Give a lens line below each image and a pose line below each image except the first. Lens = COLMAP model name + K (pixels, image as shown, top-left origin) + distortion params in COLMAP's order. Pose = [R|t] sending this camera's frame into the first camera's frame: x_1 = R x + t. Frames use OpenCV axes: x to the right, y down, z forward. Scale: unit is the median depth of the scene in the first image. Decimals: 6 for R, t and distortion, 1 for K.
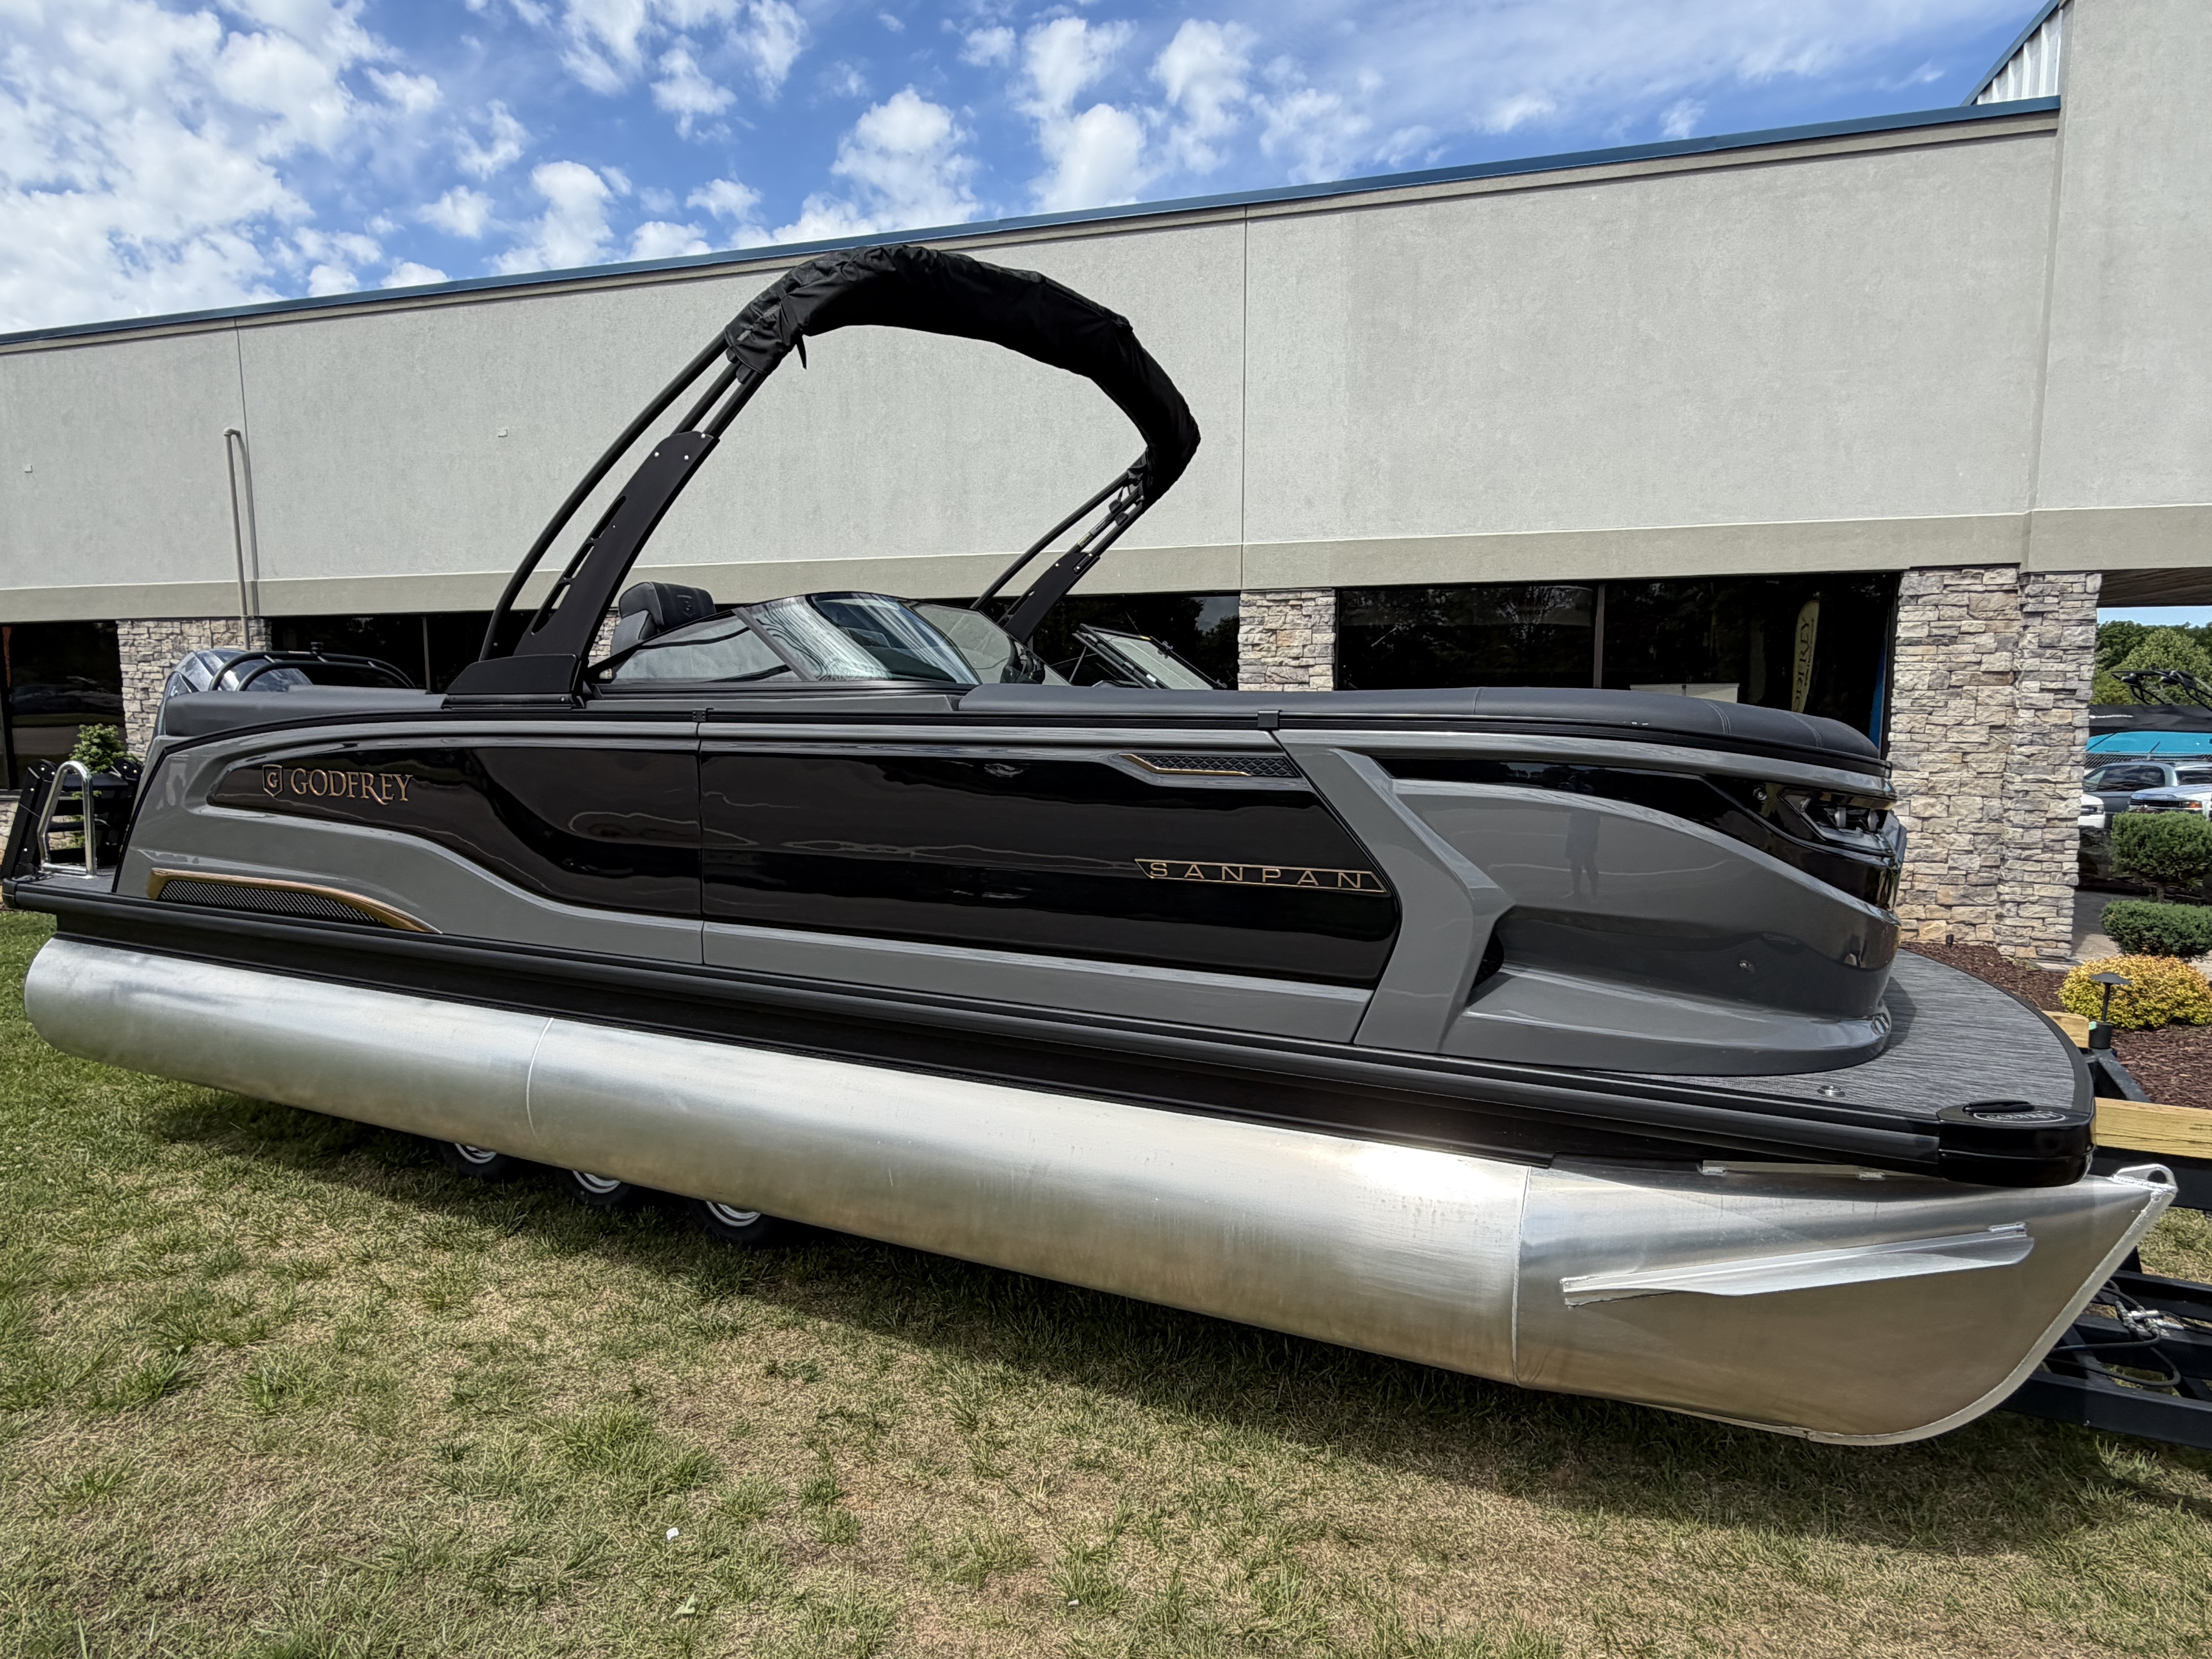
lens RADIAL K [[1217.8, 0, 1098.8], [0, 1217.8, 838.5], [0, 0, 1]] dist [-0.001839, 0.000483]
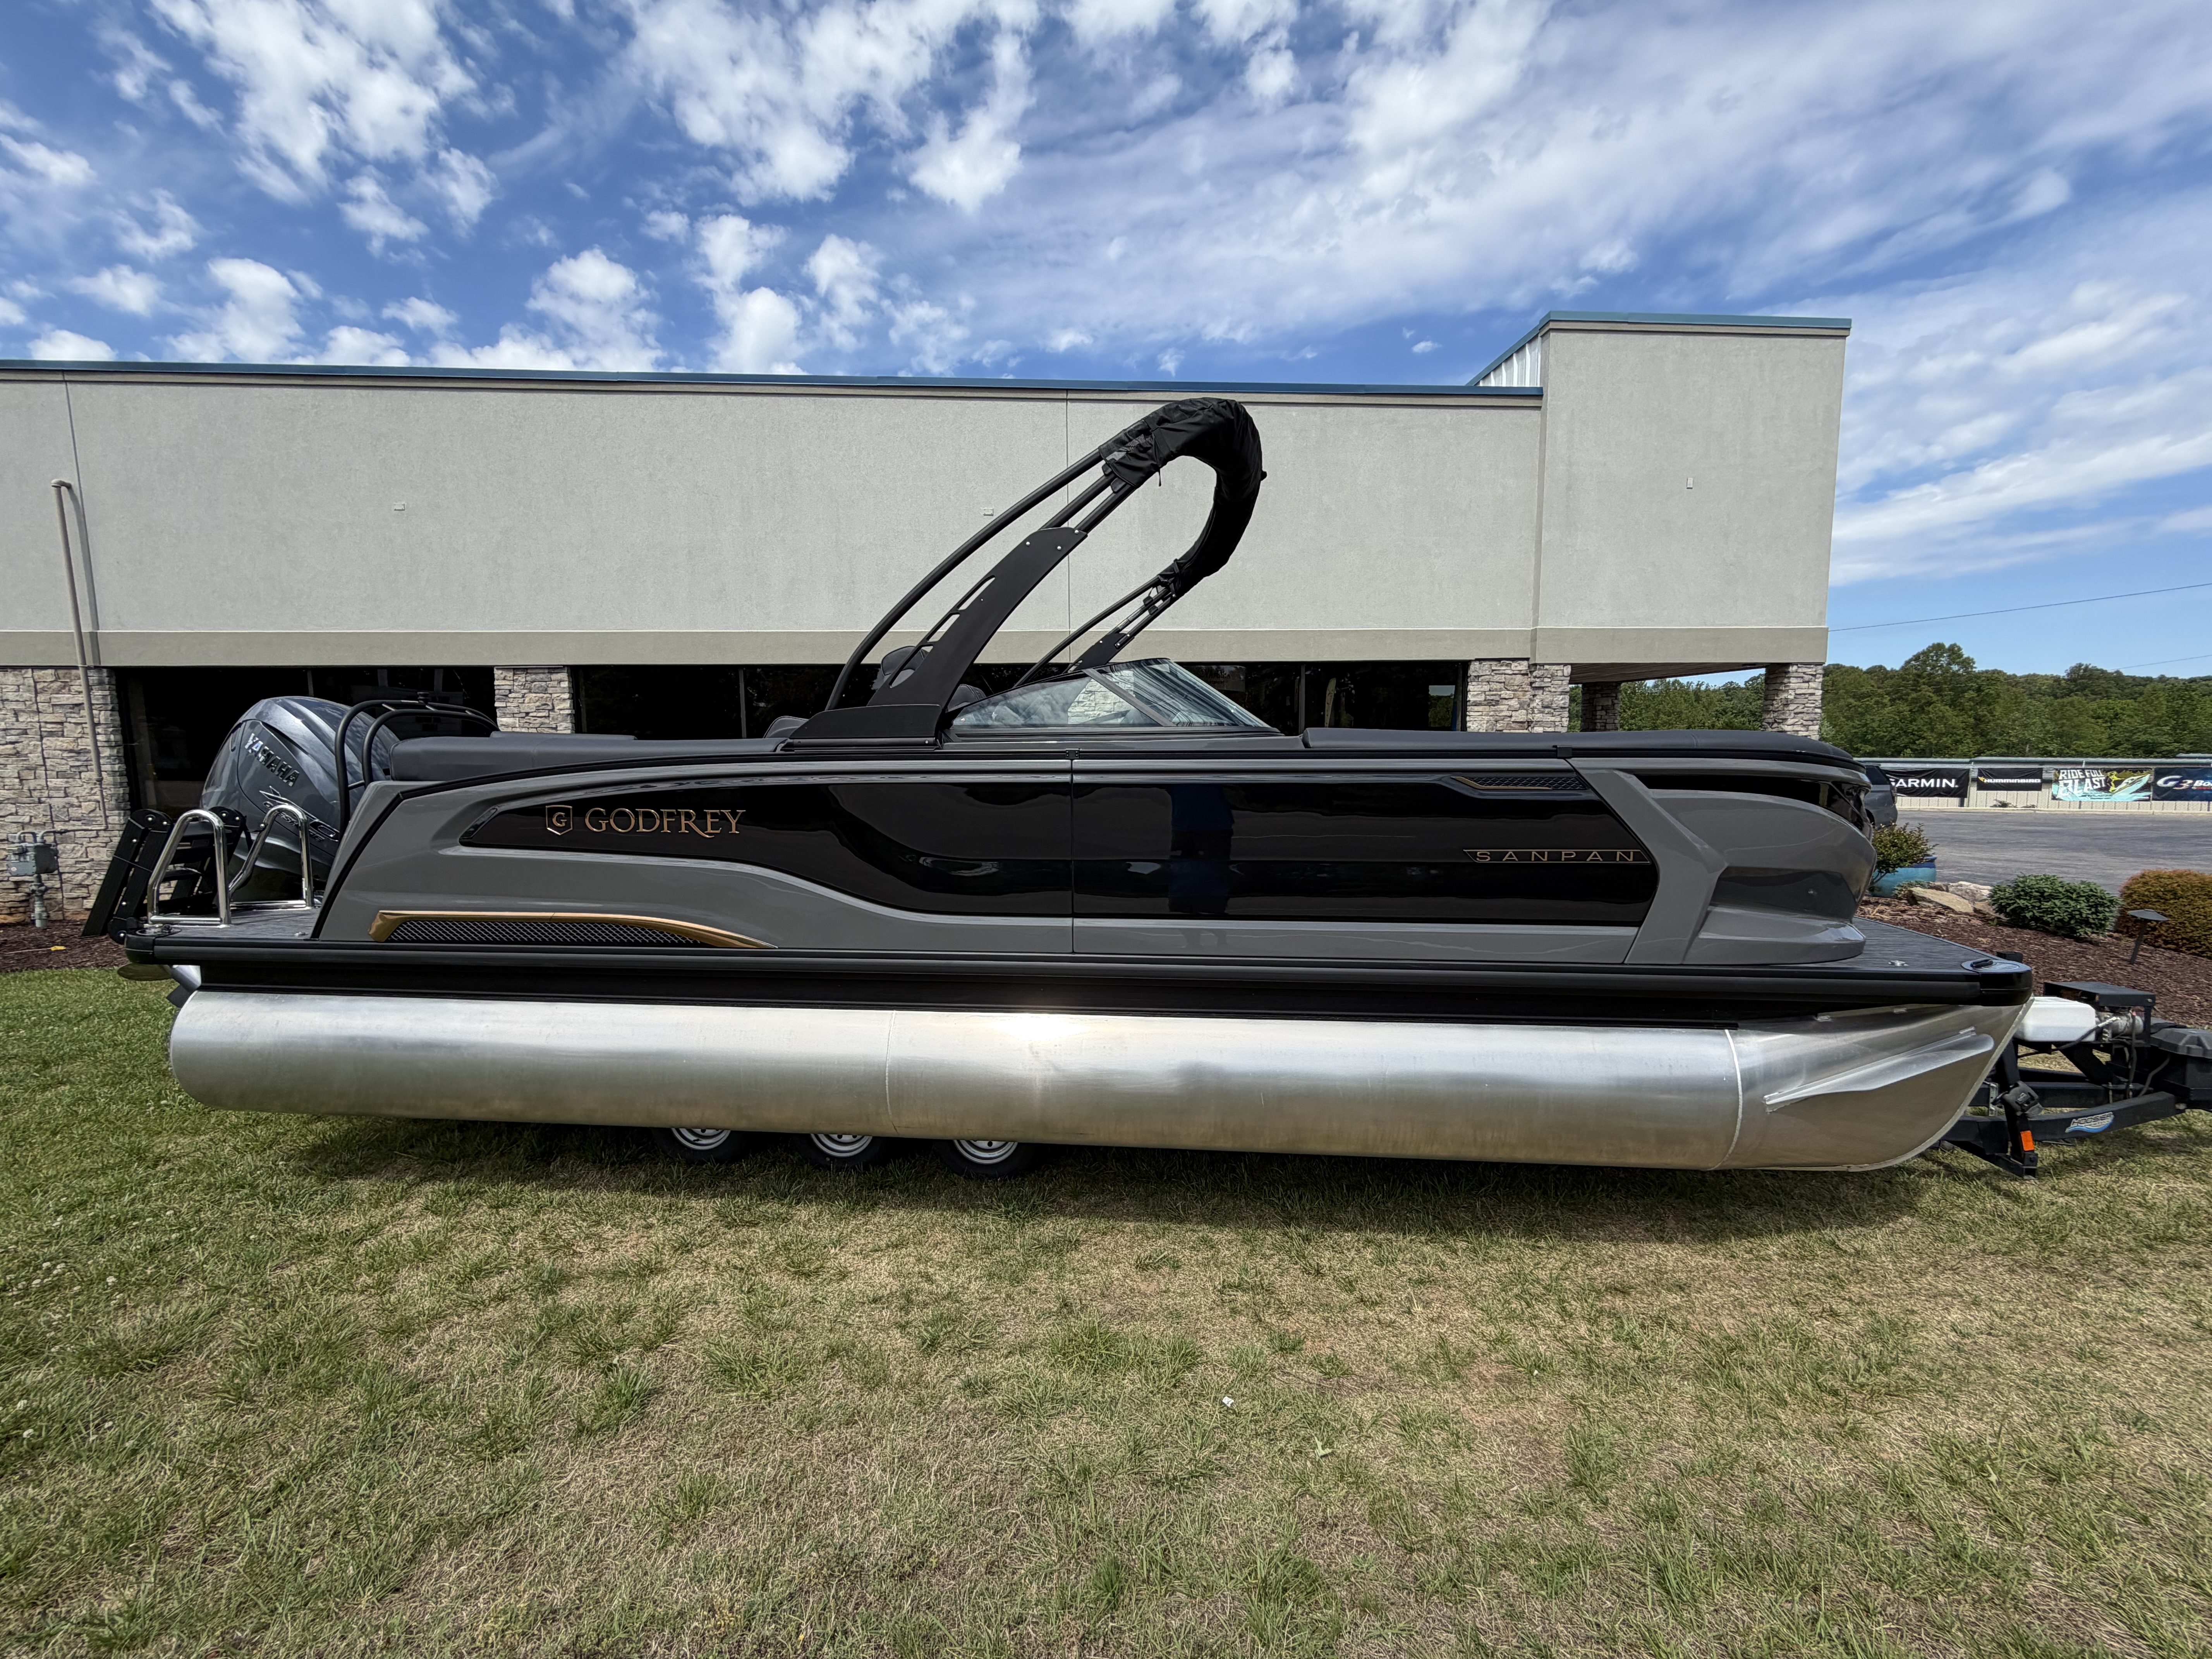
lens RADIAL K [[870.2, 0, 1097.0], [0, 870.2, 833.3], [0, 0, 1]] dist [-0.003319, 0.001128]
pose [[0.942530, -0.041428, 0.331542, -0.406263], [0.044383, 0.999014, -0.001342, -0.011519], [-0.331160, 0.015979, 0.943439, 0.101151]]
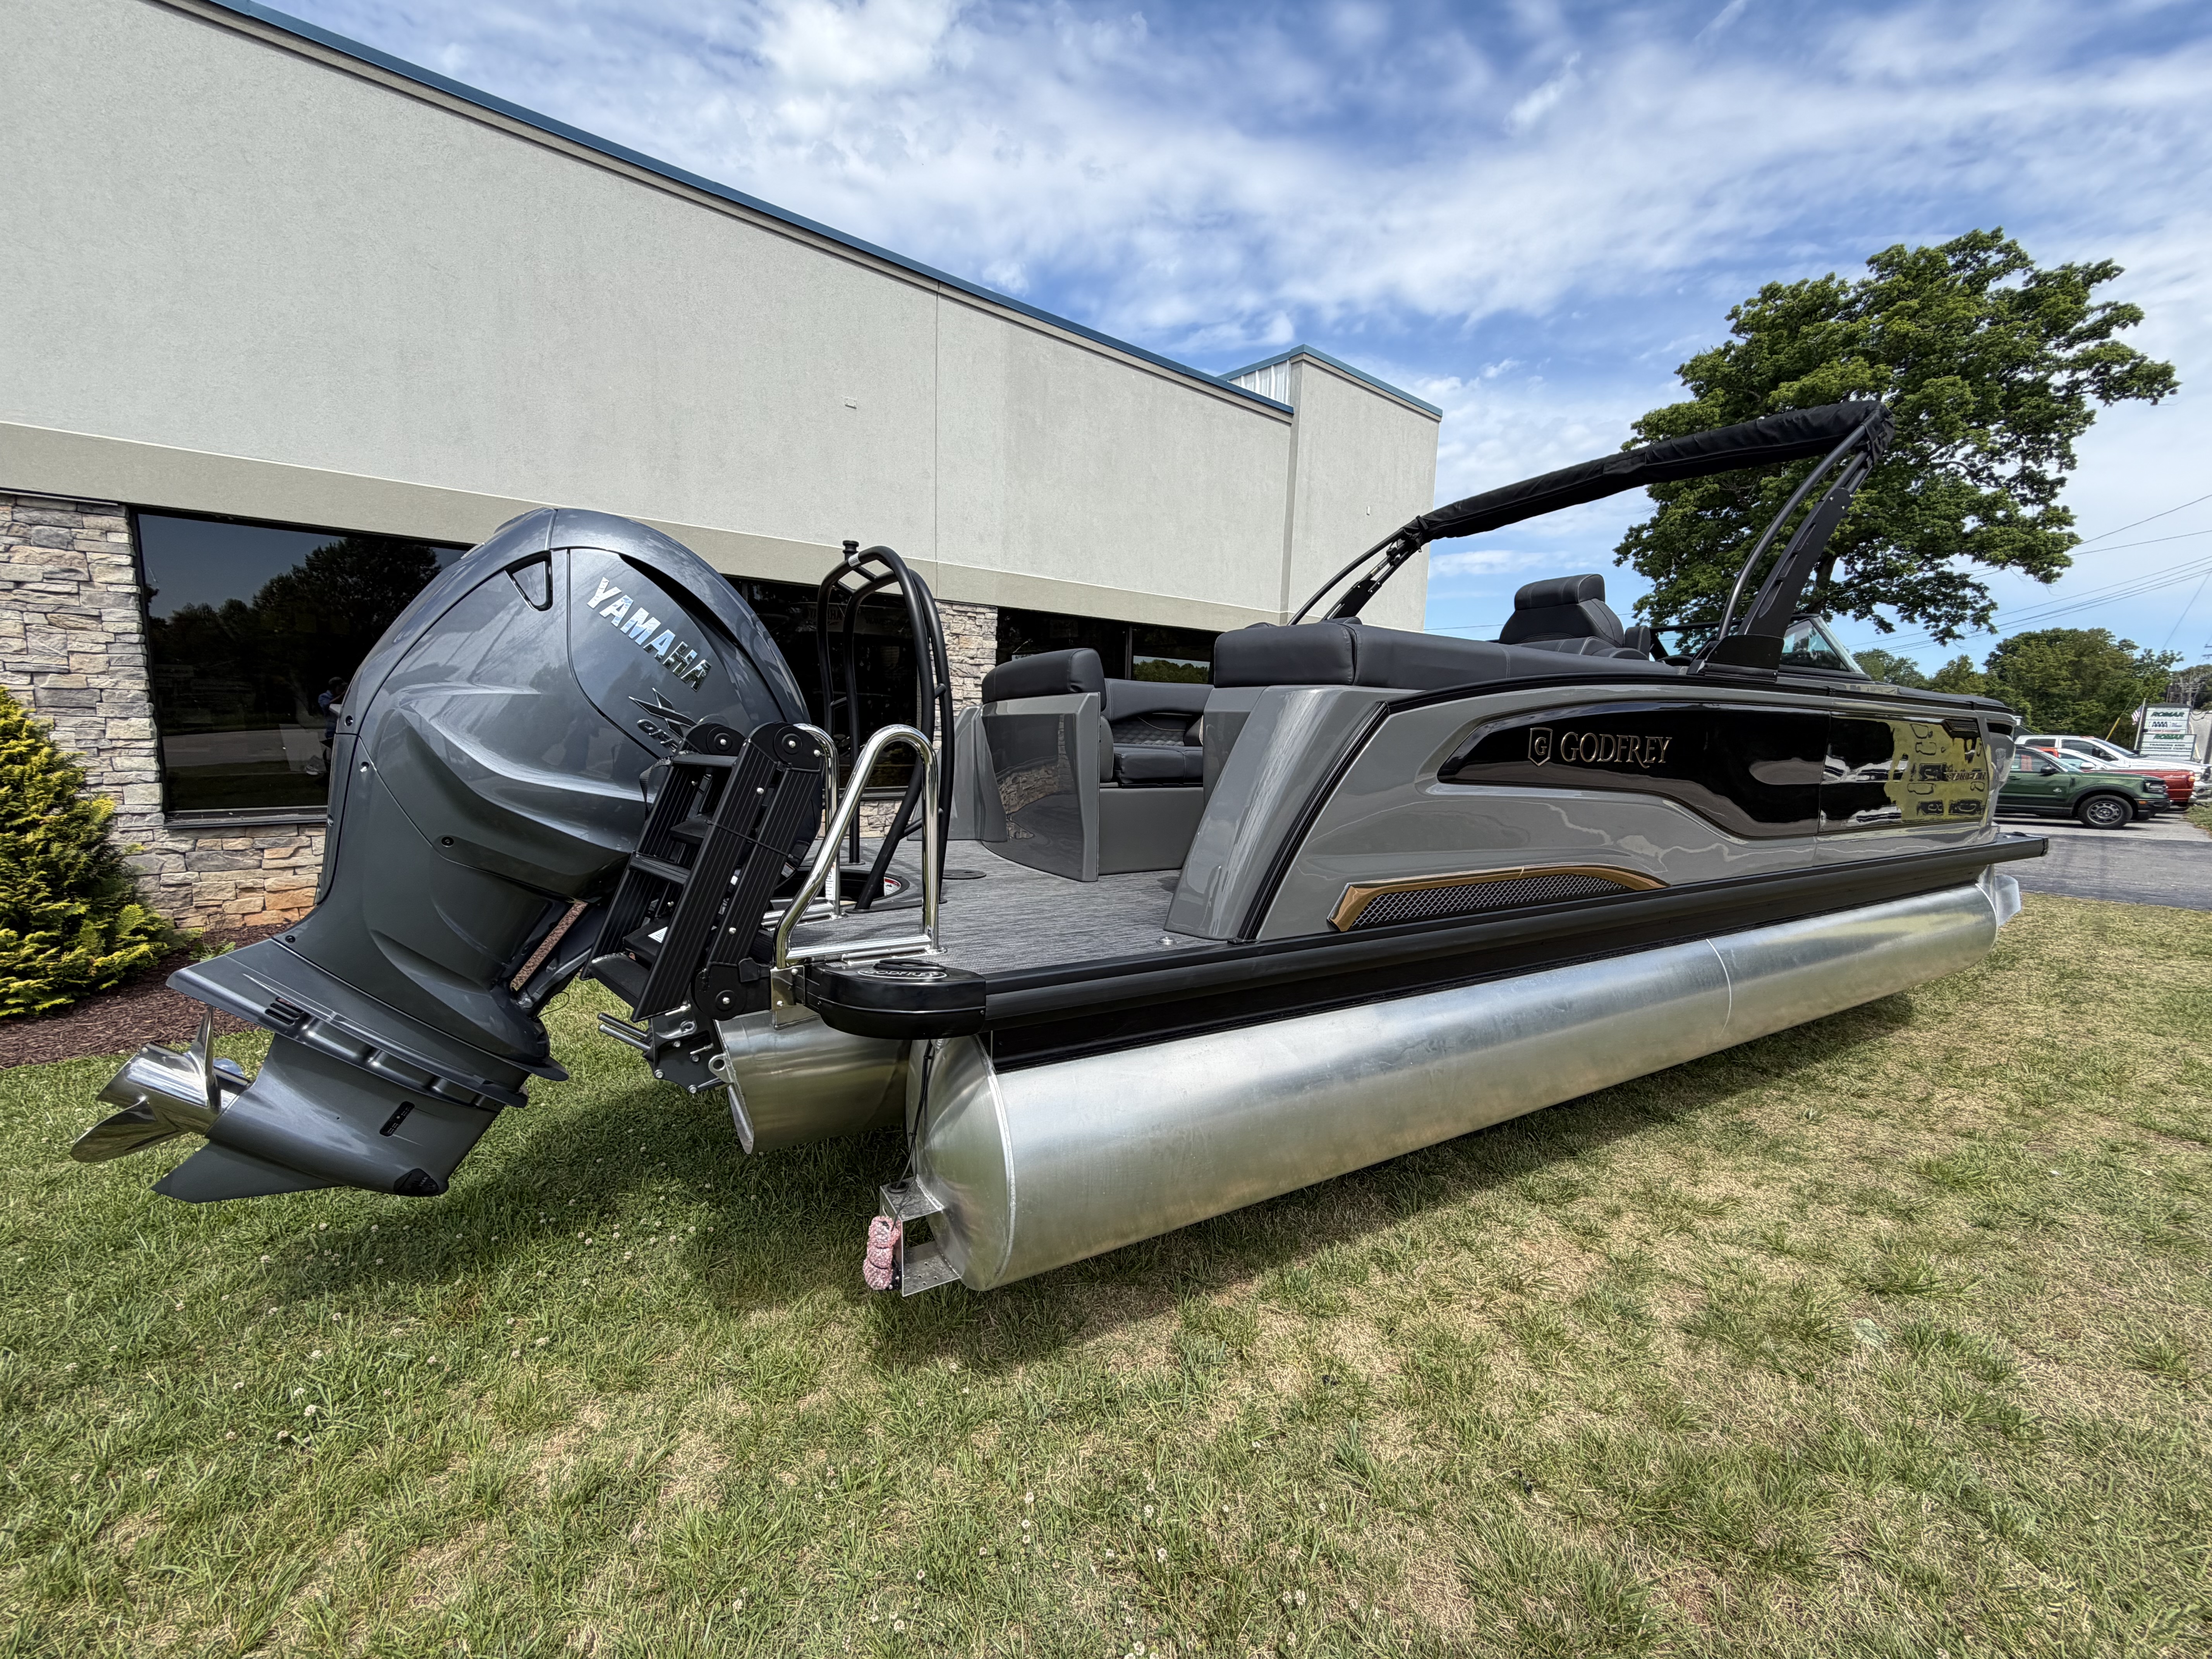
lens RADIAL K [[870.2, 0, 1094.0], [0, 870.2, 838.4], [0, 0, 1]] dist [-0.003319, 0.001128]
pose [[0.566677, -0.100584, 0.817777, -1.139098], [0.057923, 0.994928, 0.082235, -0.052415], [-0.821901, 0.000768, 0.569629, 0.761989]]
